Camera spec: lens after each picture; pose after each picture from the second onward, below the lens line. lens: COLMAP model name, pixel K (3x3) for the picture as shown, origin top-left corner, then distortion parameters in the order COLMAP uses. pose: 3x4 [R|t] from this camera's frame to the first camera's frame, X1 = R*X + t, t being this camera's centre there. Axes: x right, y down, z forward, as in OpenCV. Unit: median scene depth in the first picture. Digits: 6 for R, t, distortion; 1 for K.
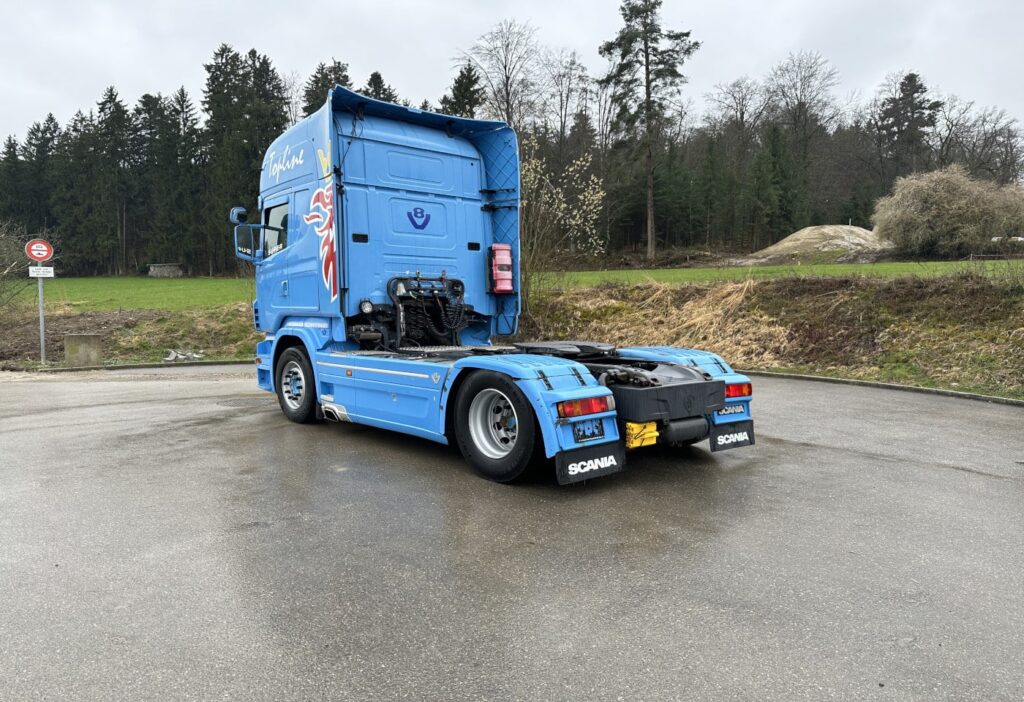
lens RADIAL K [[704.8, 0, 510.5], [0, 704.8, 370.0], [0, 0, 1]] dist [0.063537, -0.140582]
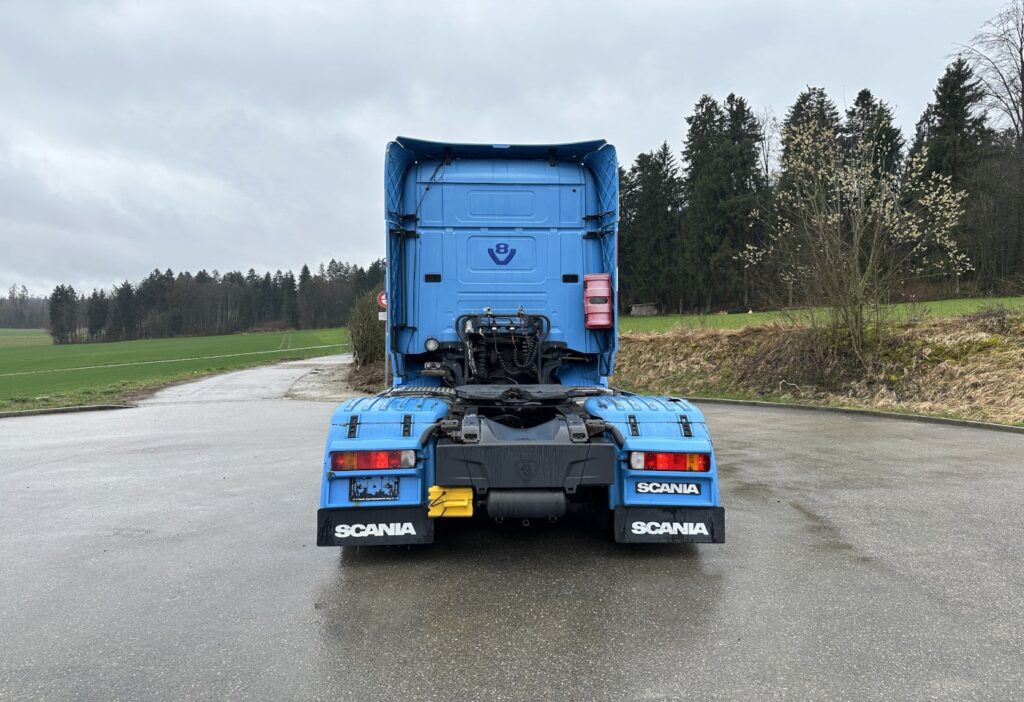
lens RADIAL K [[704.9, 0, 512.0], [0, 704.9, 351.0], [0, 0, 1]] dist [0.103905, -0.146103]
pose [[0.791350, 0.004903, -0.611344, 0.463883], [-0.051691, 0.996924, -0.058916, -0.023658], [0.609174, 0.078224, 0.789169, 0.242785]]
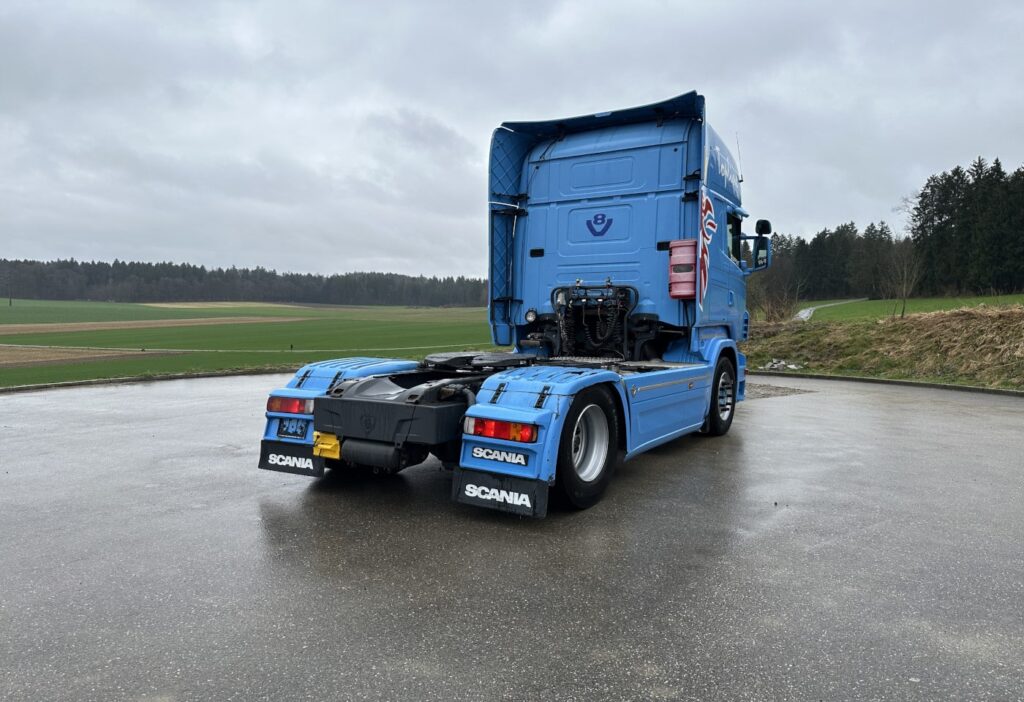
lens RADIAL K [[704.9, 0, 512.0], [0, 704.9, 351.0], [0, 0, 1]] dist [0.103905, -0.146103]
pose [[0.311525, 0.043133, -0.949259, 0.736684], [-0.089083, 0.995895, 0.016017, -0.046467], [0.946053, 0.079573, 0.314088, 0.579942]]
